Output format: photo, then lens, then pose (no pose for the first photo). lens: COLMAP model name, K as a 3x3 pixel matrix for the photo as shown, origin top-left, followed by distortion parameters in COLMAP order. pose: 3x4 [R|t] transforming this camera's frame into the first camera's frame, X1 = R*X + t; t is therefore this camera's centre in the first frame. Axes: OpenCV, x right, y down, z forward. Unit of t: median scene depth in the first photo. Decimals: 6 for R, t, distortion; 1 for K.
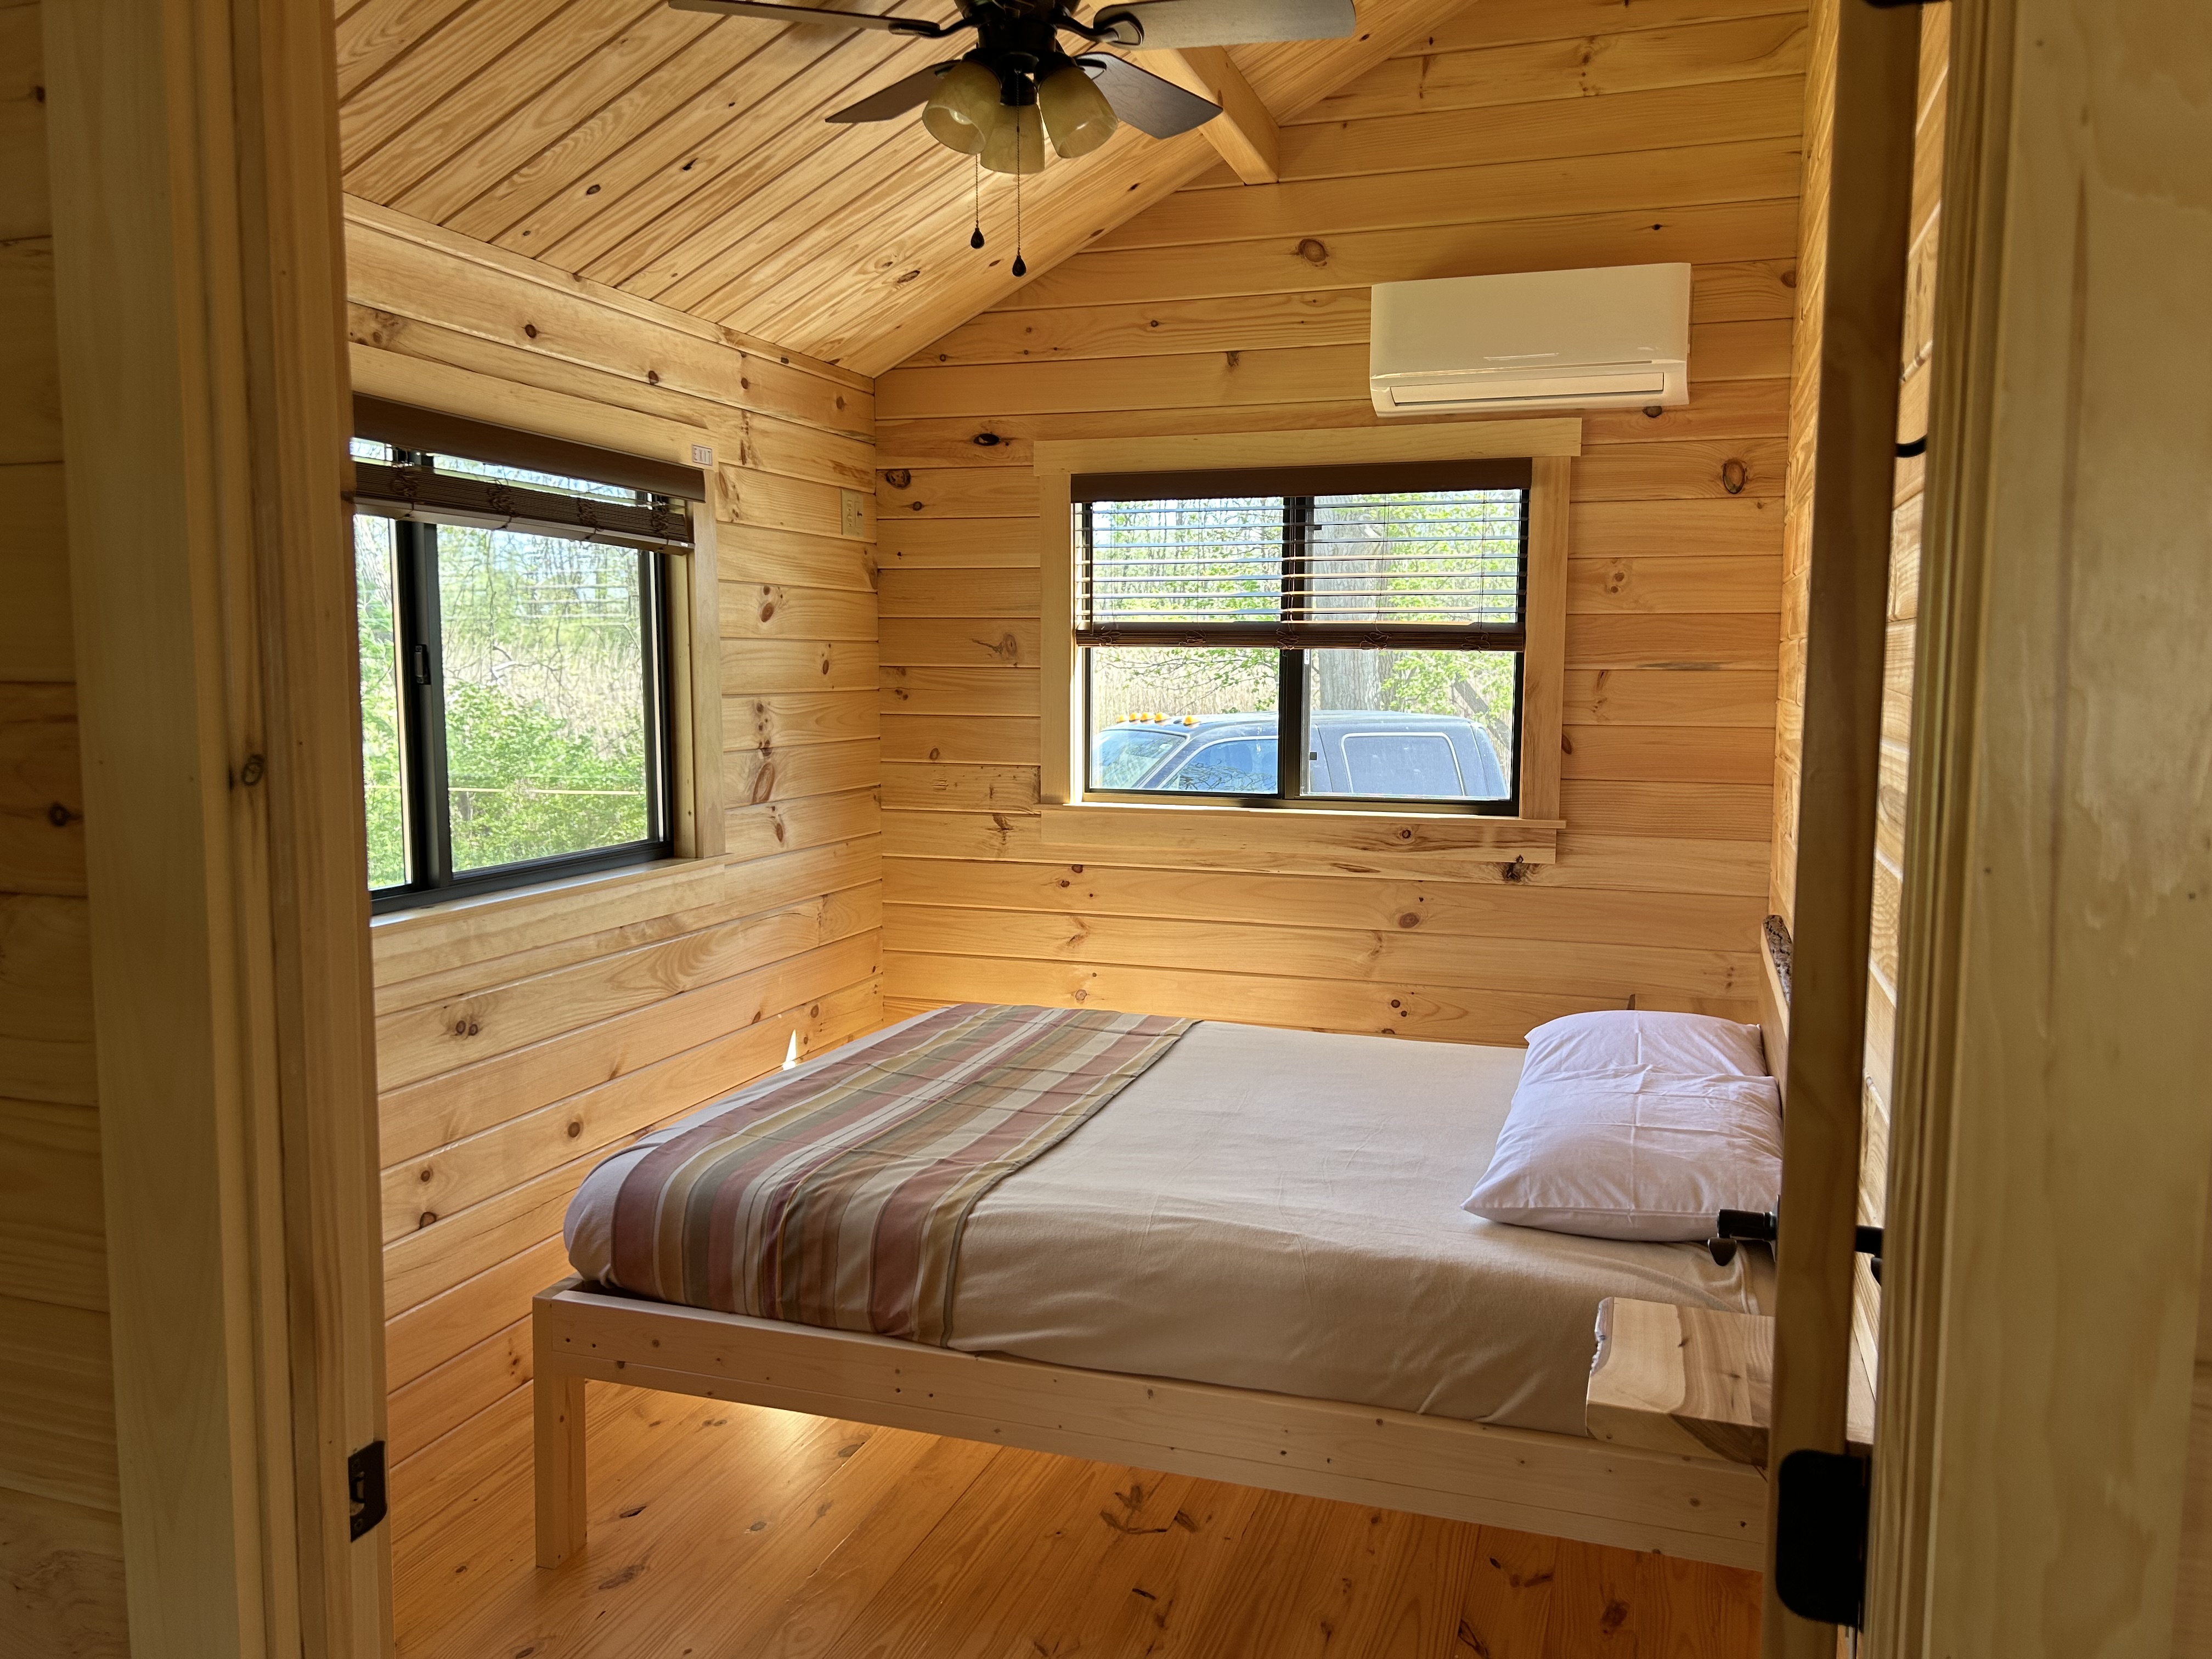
lens RADIAL K [[1668.1, 0, 1106.0], [0, 1668.1, 829.5], [0, 0, 1]] dist [0.072856, -0.208398]
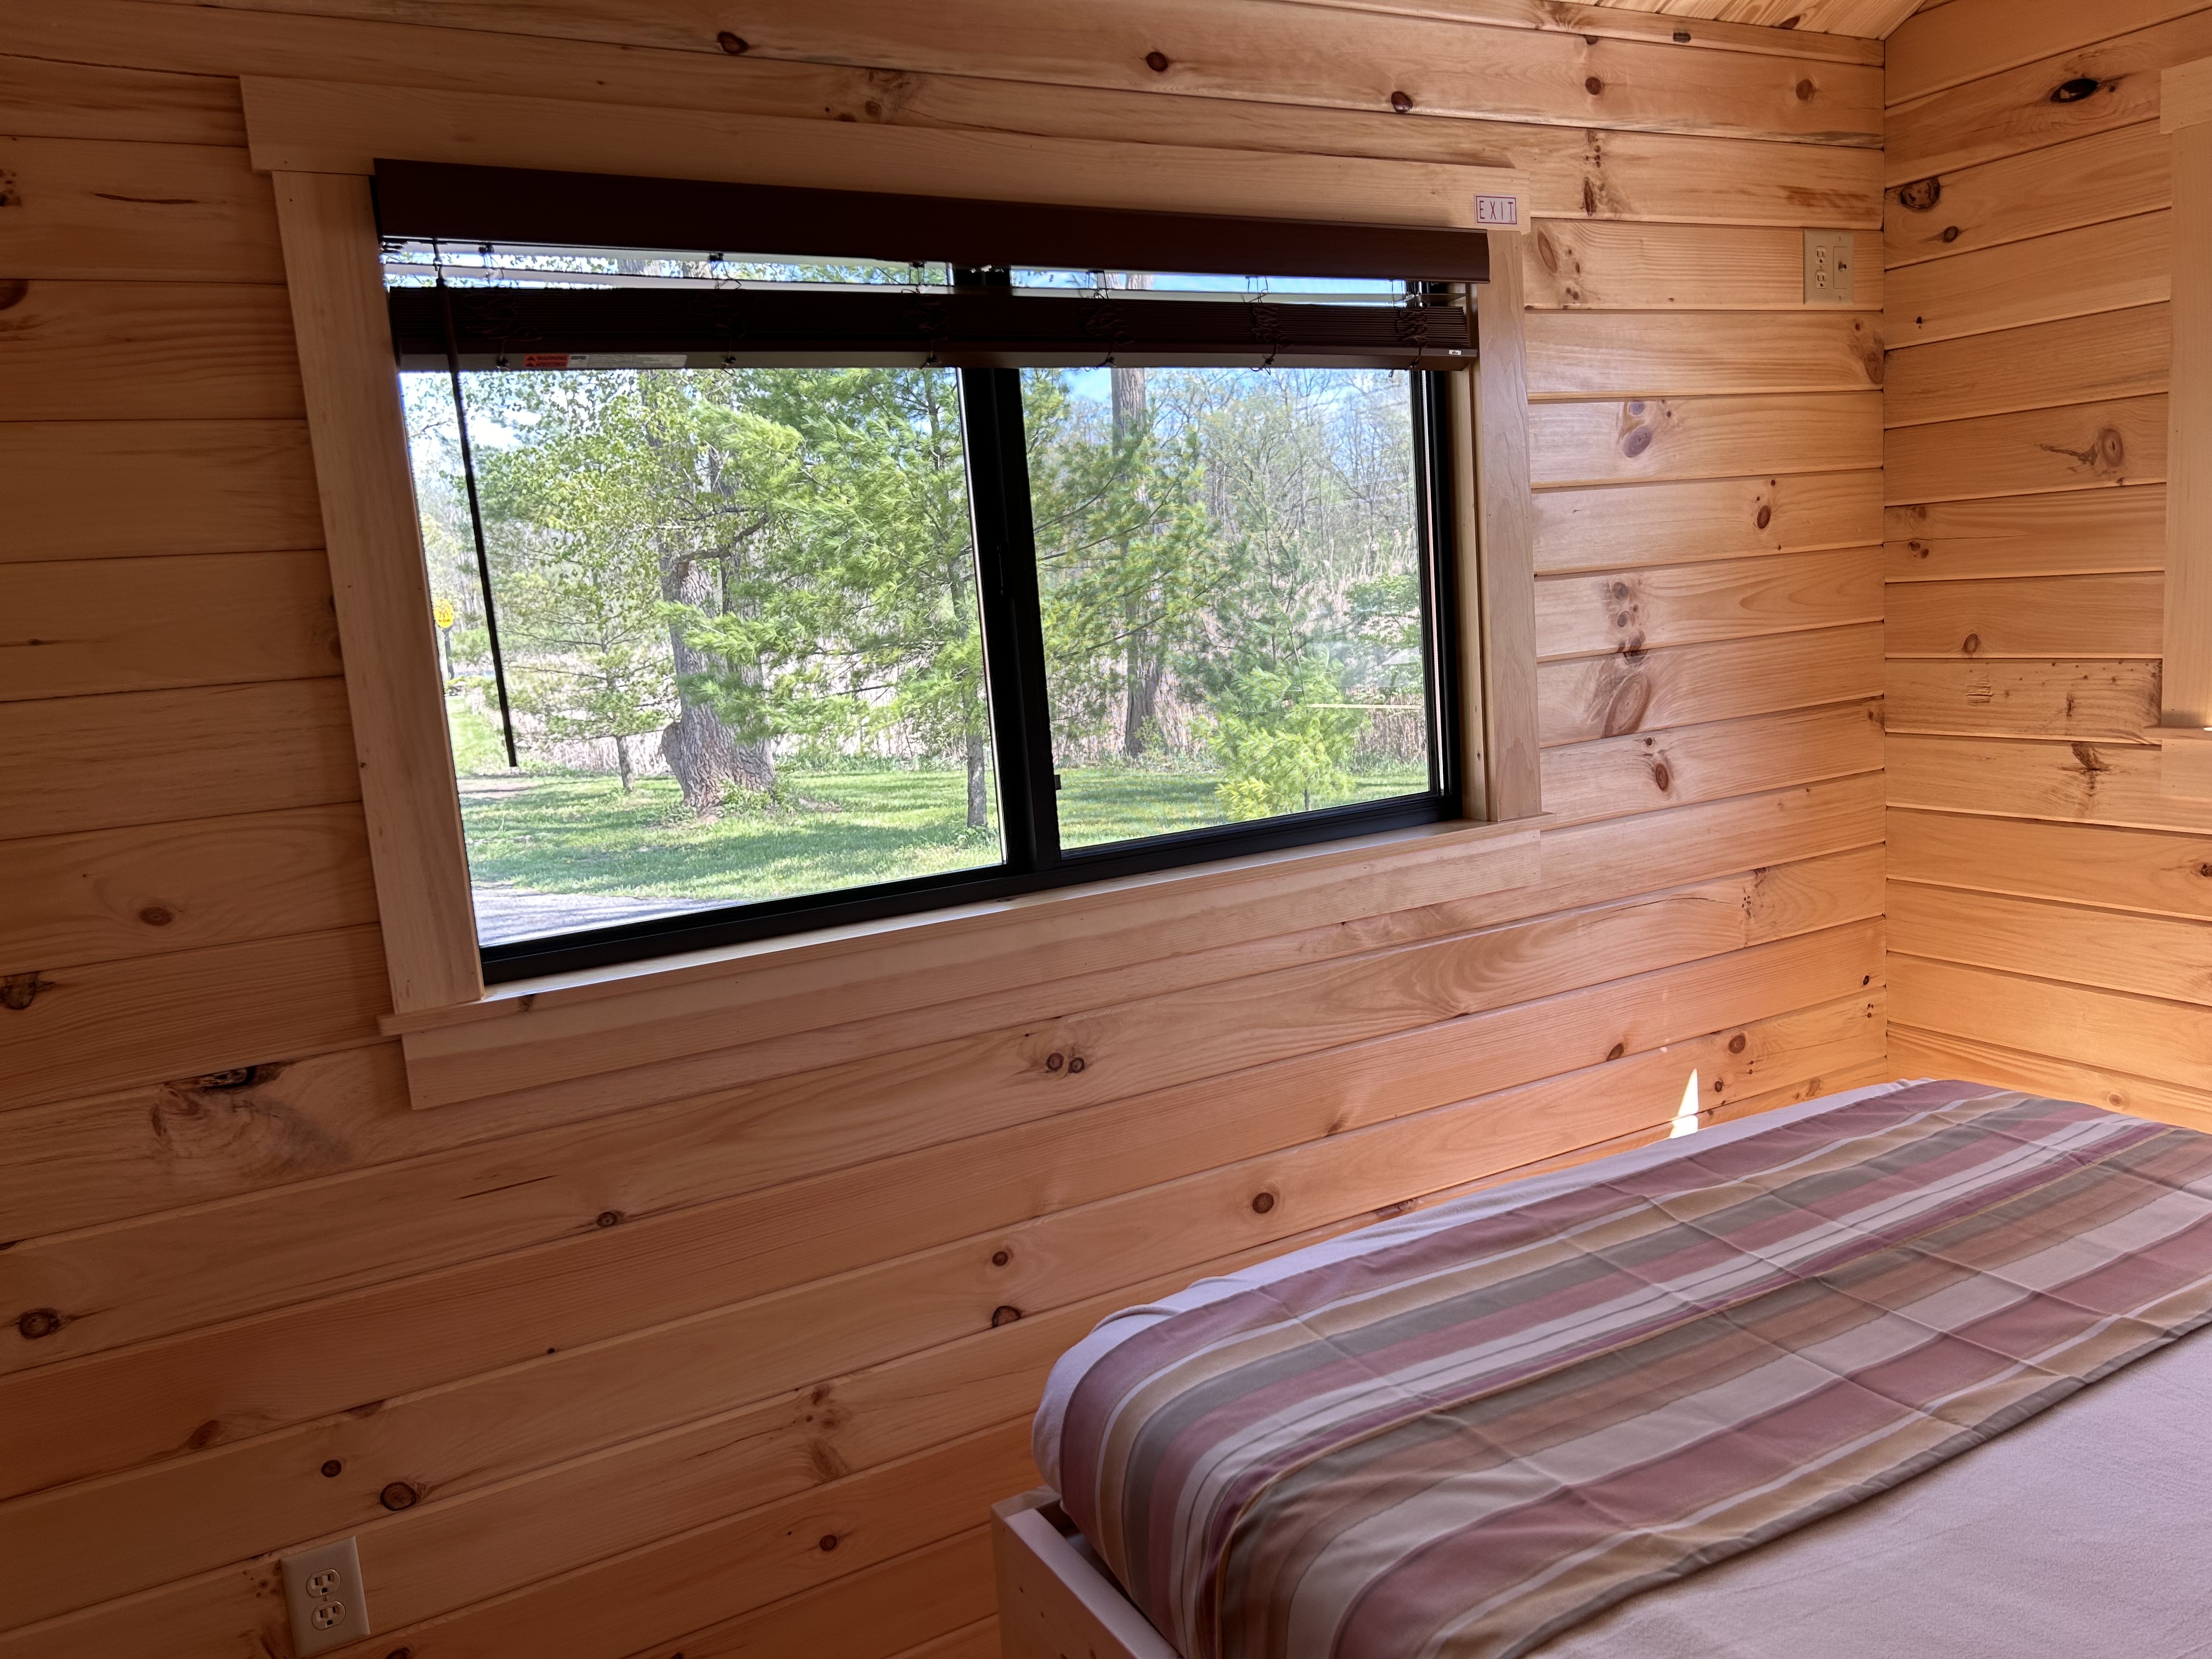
lens RADIAL K [[1655.2, 0, 1106.0], [0, 1655.2, 829.5], [0, 0, 1]] dist [0.052717, -0.056347]
pose [[0.735959, 0.039257, -0.675887, 0.093631], [0.010263, 0.997556, 0.069115, -0.026726], [0.676949, -0.057803, 0.733757, 0.386854]]
